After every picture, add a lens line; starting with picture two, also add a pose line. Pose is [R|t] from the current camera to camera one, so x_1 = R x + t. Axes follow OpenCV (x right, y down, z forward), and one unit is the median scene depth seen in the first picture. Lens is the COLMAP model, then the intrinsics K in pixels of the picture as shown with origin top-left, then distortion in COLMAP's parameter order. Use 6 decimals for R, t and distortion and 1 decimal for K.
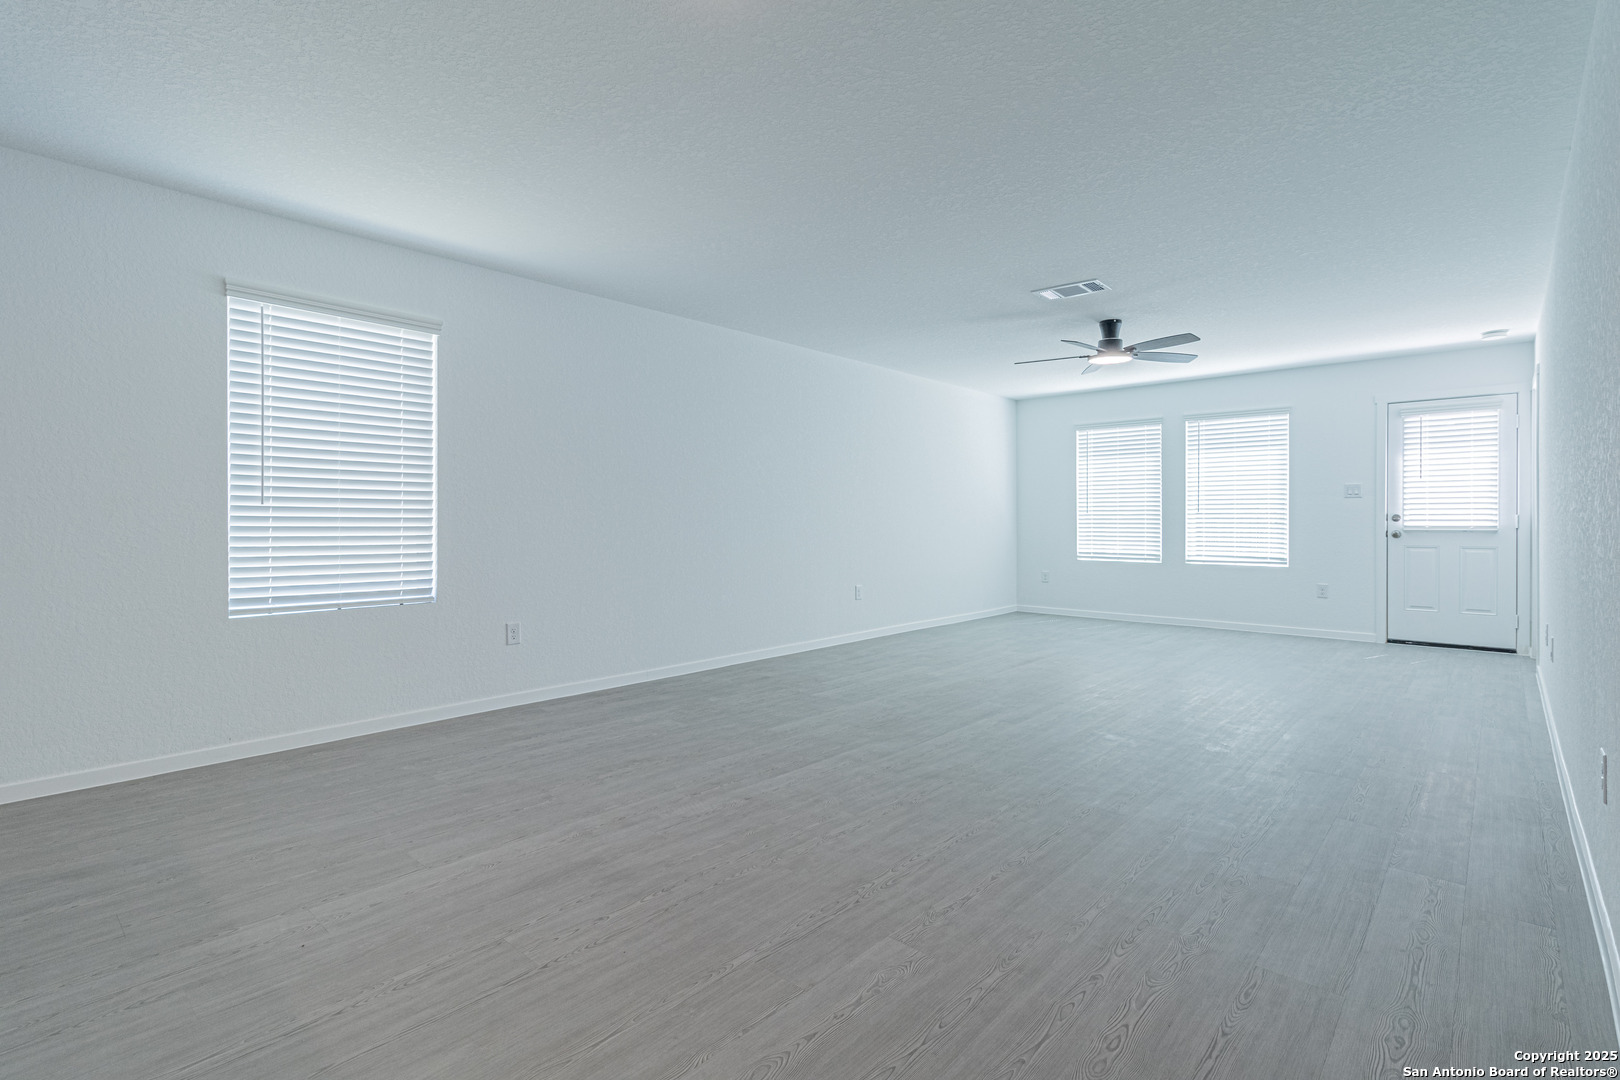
lens RADIAL K [[765.3, 0, 794.7], [0, 765.3, 526.2], [0, 0, 1]] dist [0.008327, -0.000030]
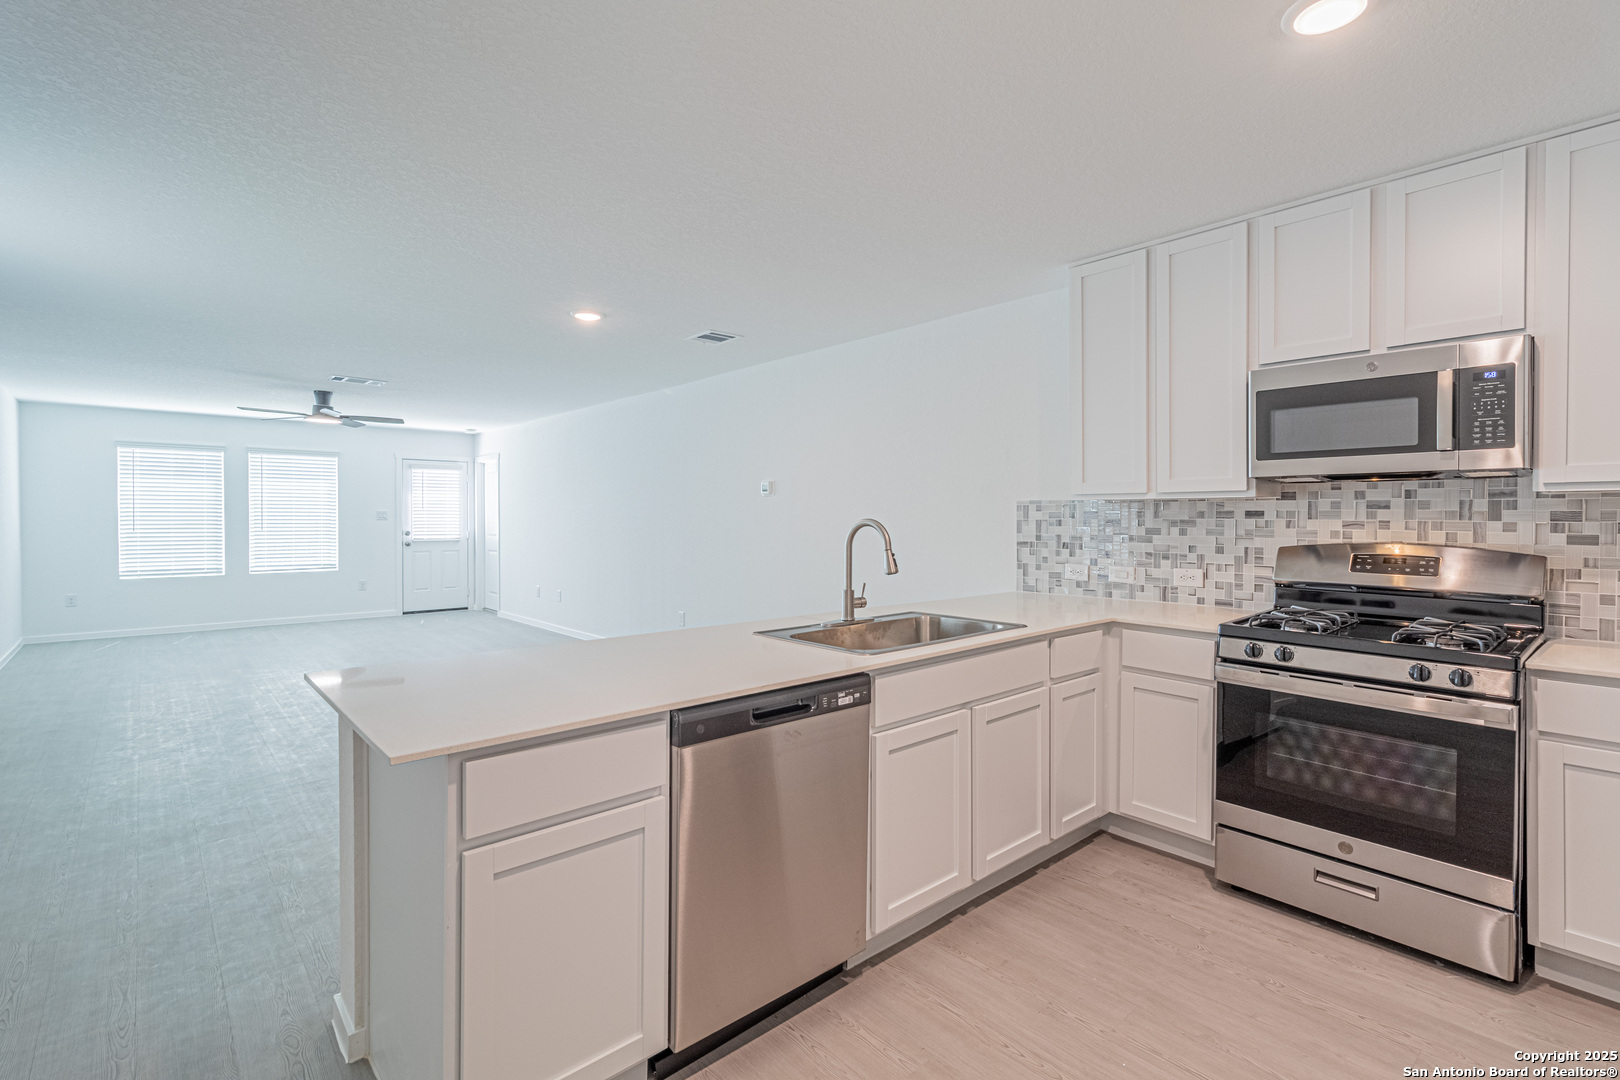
lens RADIAL K [[765.3, 0, 837.5], [0, 765.3, 528.9], [0, 0, 1]] dist [0.008327, -0.000030]
pose [[0.081804, -0.016047, 0.996519, -0.710161], [0.006126, 0.999860, 0.015597, -0.039824], [-0.996630, 0.004829, 0.081891, 0.008018]]
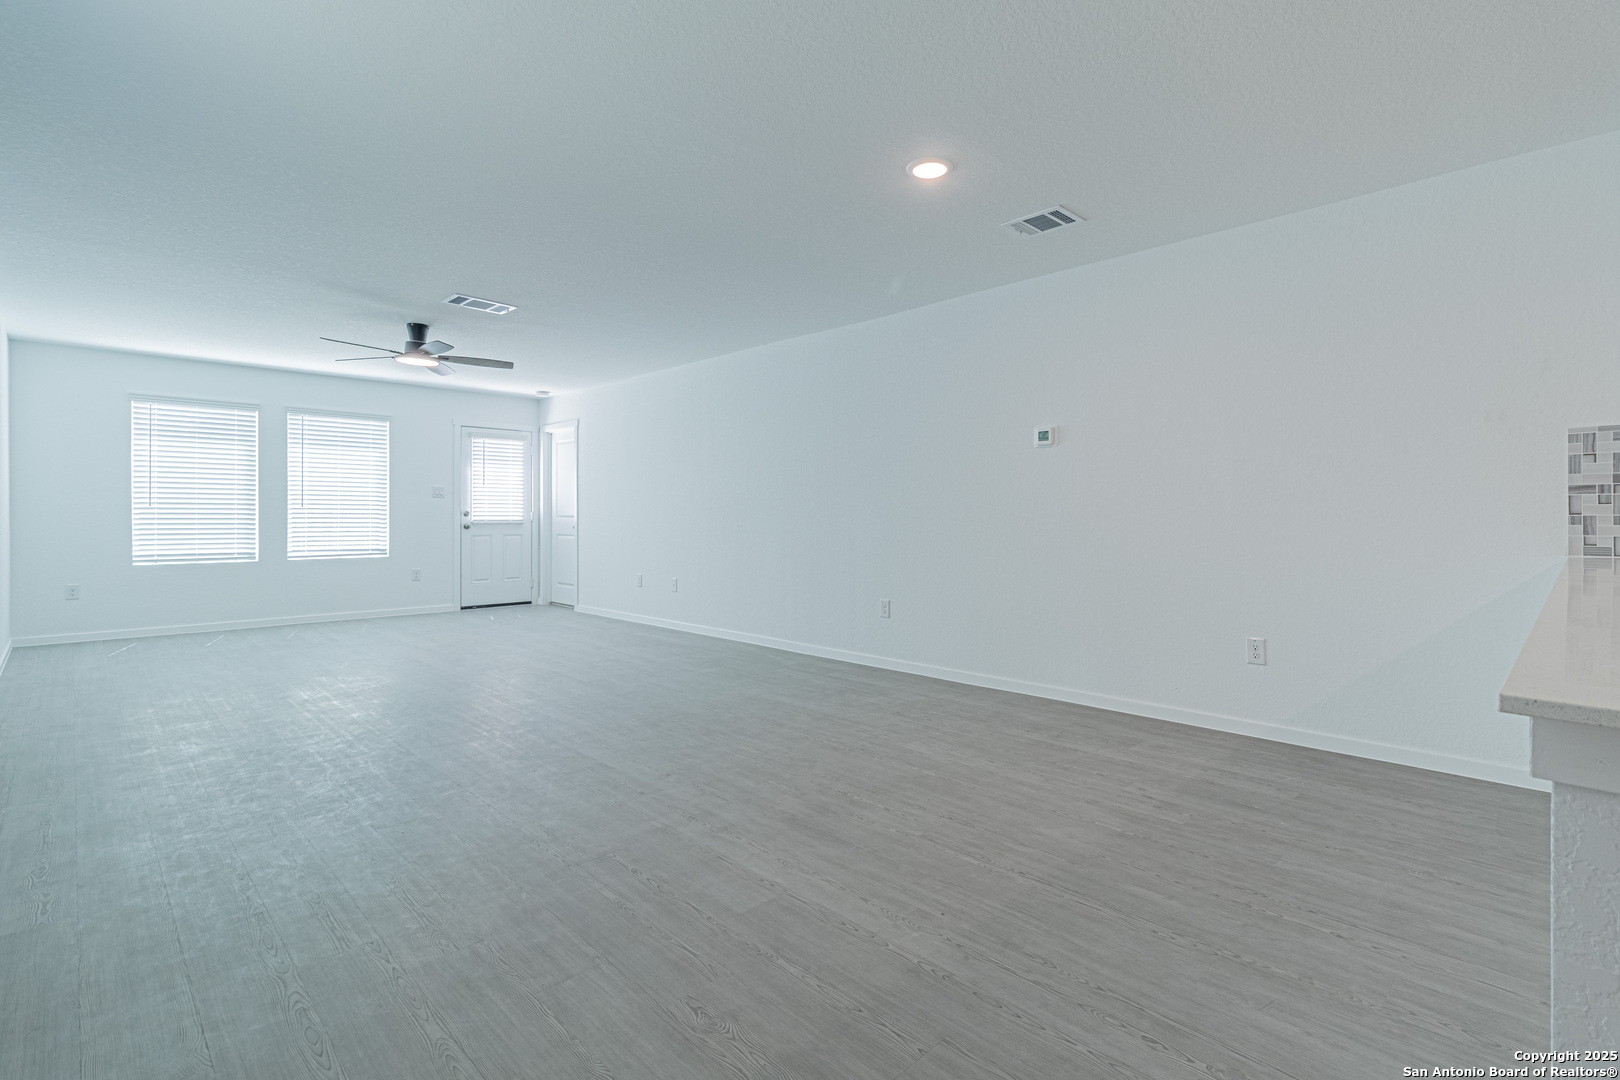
lens RADIAL K [[765.3, 0, 826.5], [0, 765.3, 522.4], [0, 0, 1]] dist [0.008327, -0.000030]
pose [[0.037769, -0.008081, 0.999254, -0.522519], [0.007131, 0.999944, 0.007817, -0.002065], [-0.999261, 0.006830, 0.037824, 0.342680]]
